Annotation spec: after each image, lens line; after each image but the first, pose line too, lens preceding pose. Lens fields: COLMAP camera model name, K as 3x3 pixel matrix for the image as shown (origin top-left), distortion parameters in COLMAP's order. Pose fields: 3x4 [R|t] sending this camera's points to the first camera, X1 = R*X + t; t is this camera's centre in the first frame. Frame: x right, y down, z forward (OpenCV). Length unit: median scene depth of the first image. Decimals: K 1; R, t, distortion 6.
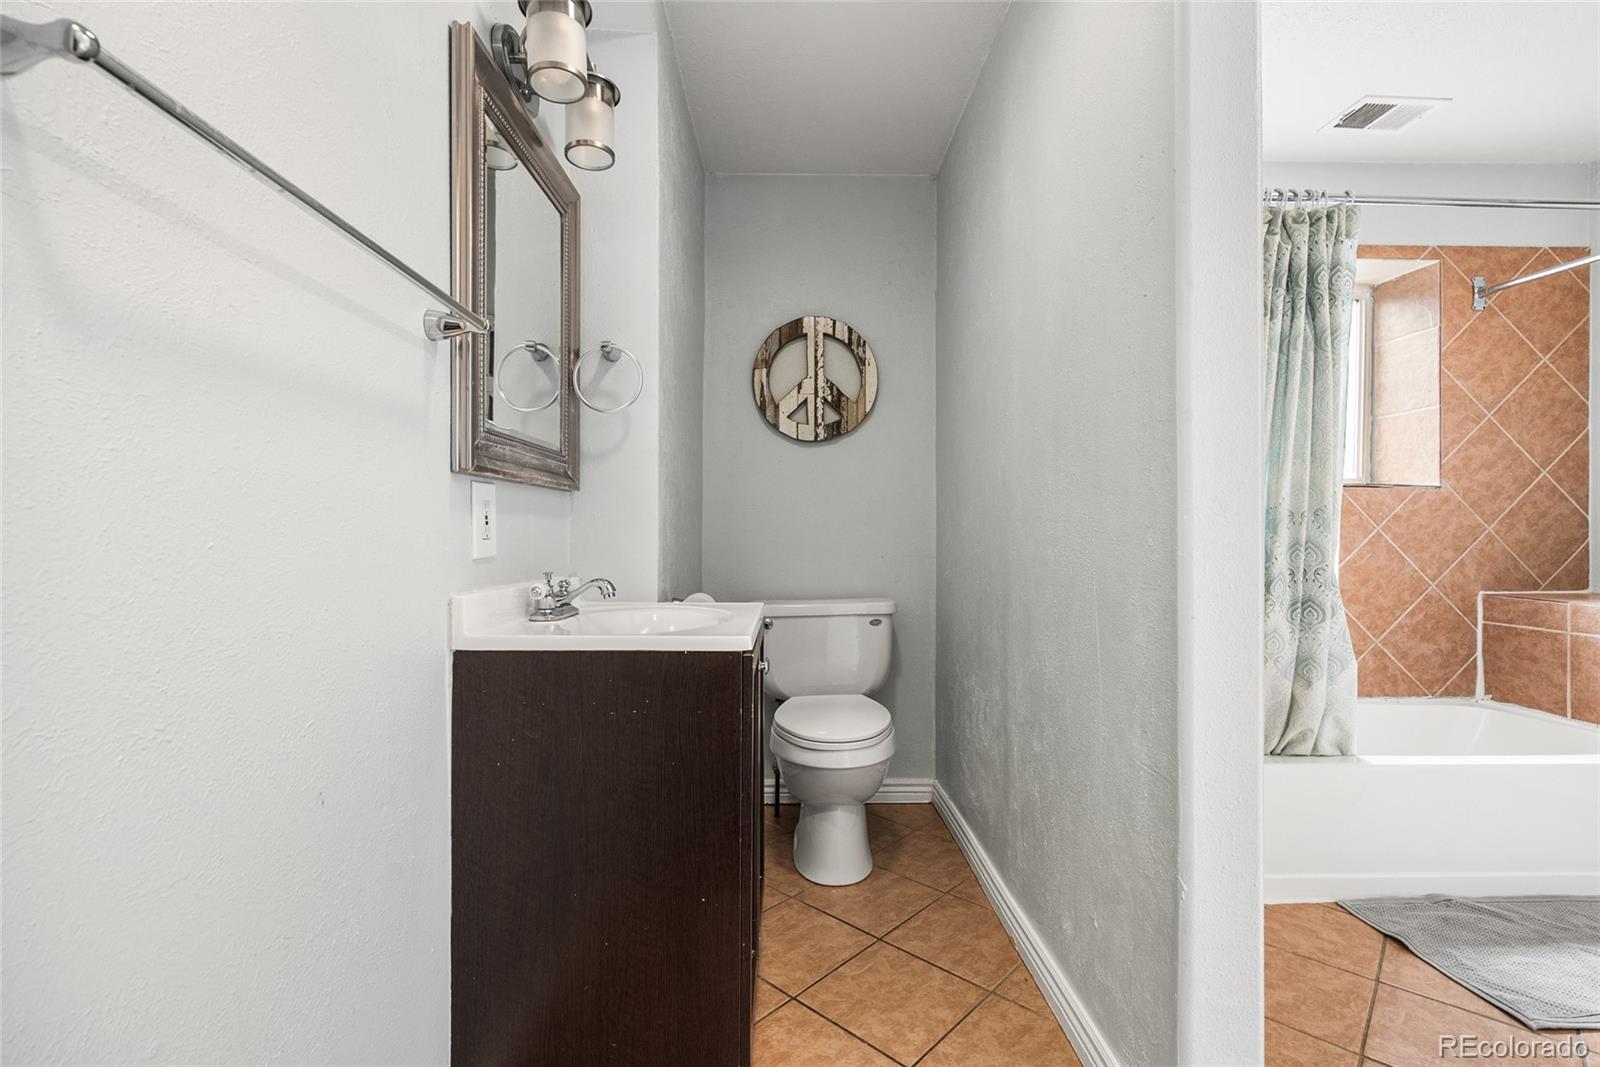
lens RADIAL K [[715.1, 0, 797.6], [0, 715.1, 533.6], [0, 0, 1]] dist [-0.005656, 0.000906]
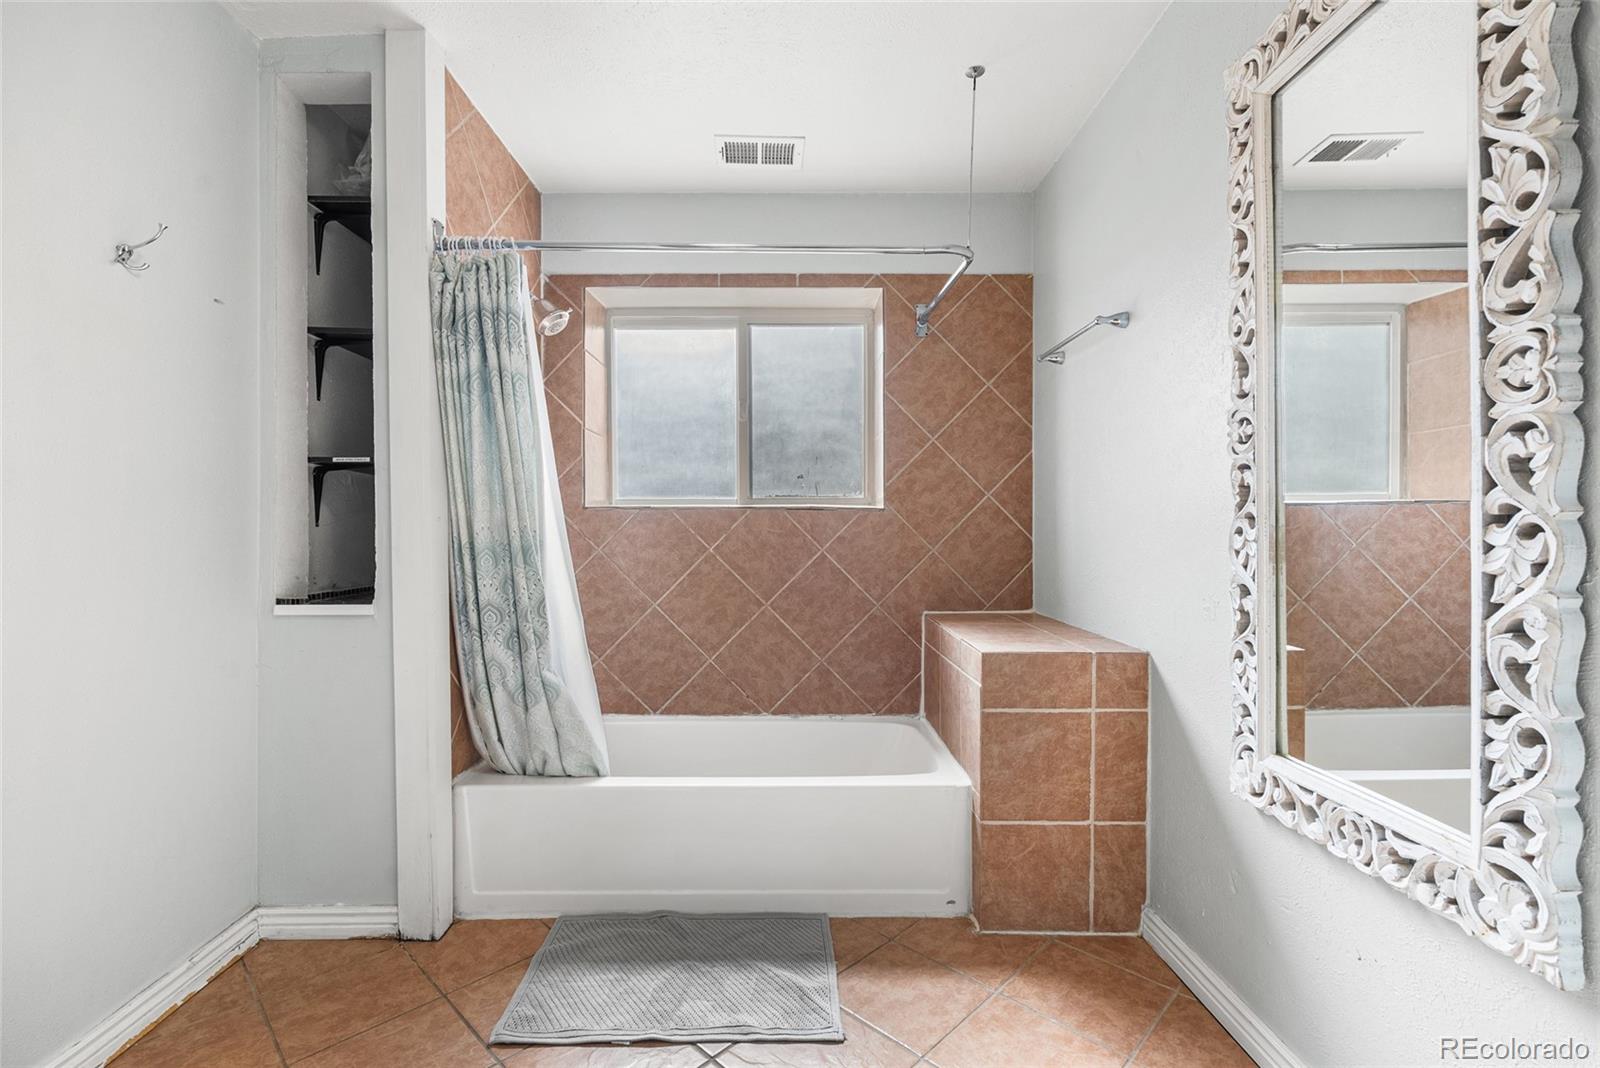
lens RADIAL K [[715.1, 0, 797.4], [0, 715.1, 530.4], [0, 0, 1]] dist [-0.005656, 0.000906]
pose [[0.999936, -0.001875, -0.011121, 0.789624], [0.001875, 0.999998, -0.000052, -0.035567], [0.011121, 0.000031, 0.999938, -0.030386]]
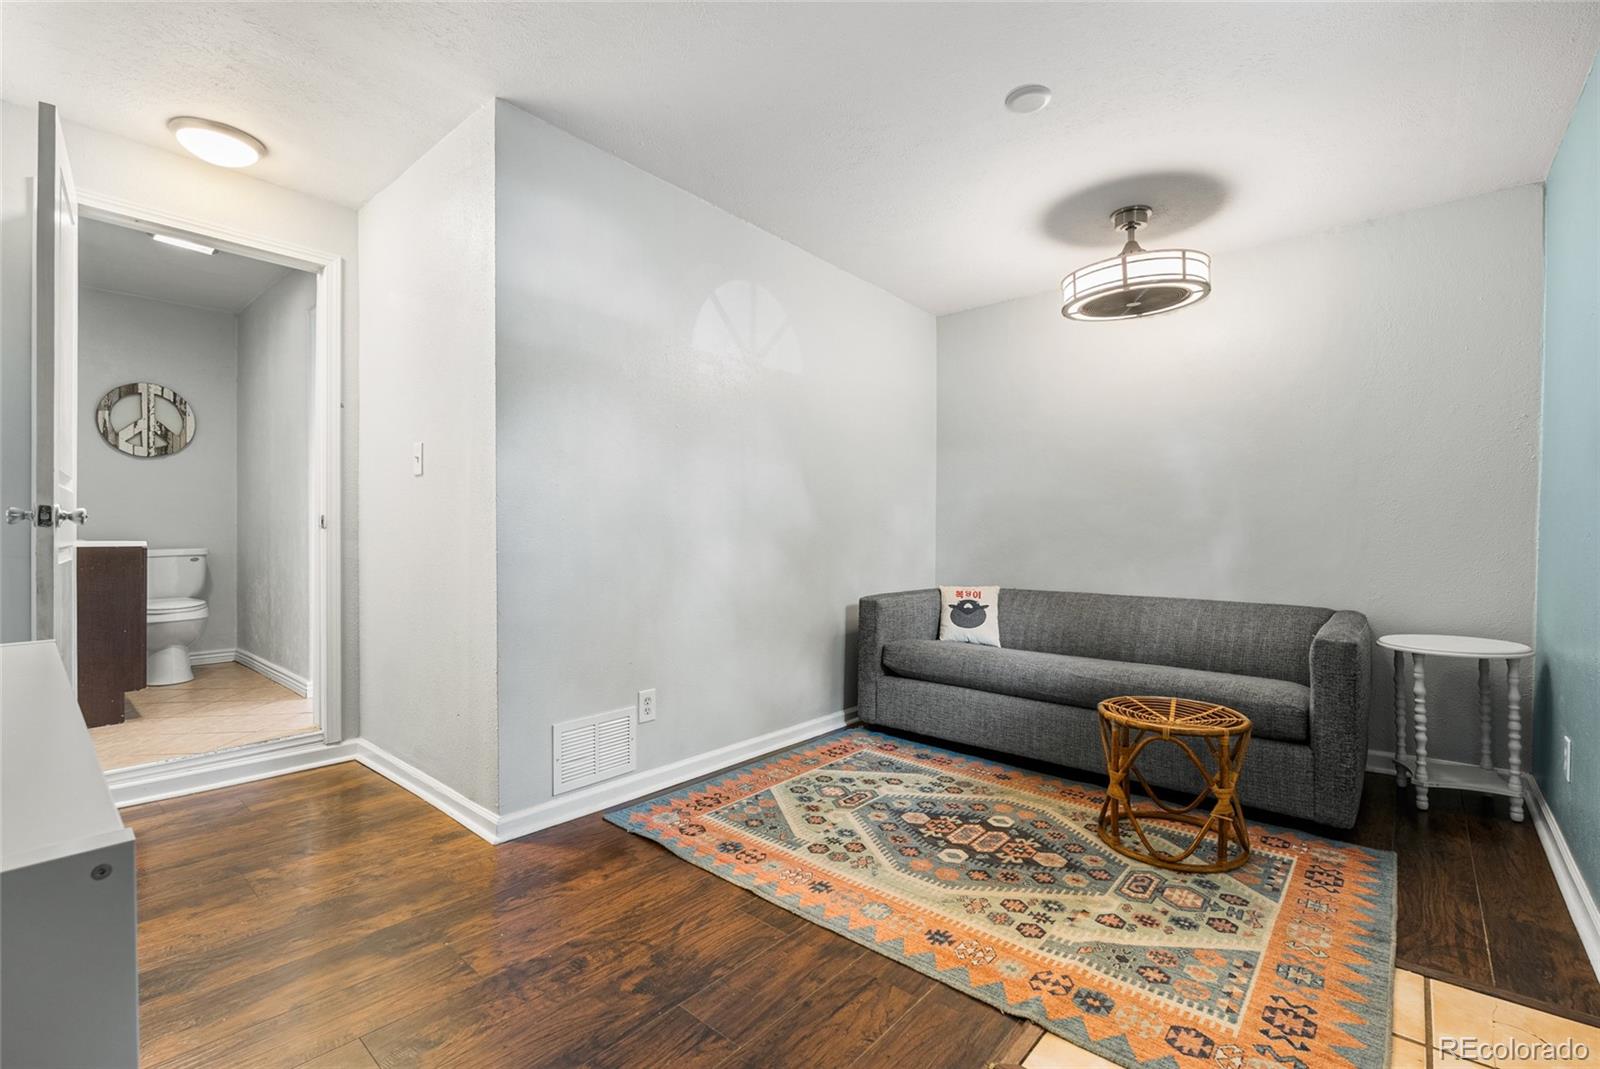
lens RADIAL K [[715.1, 0, 791.3], [0, 715.1, 531.0], [0, 0, 1]] dist [-0.005656, 0.000906]
pose [[0.683156, -0.002357, 0.730269, -0.162676], [0.000430, 0.999996, 0.002825, 0.041062], [-0.730272, -0.001616, 0.683154, -1.236435]]
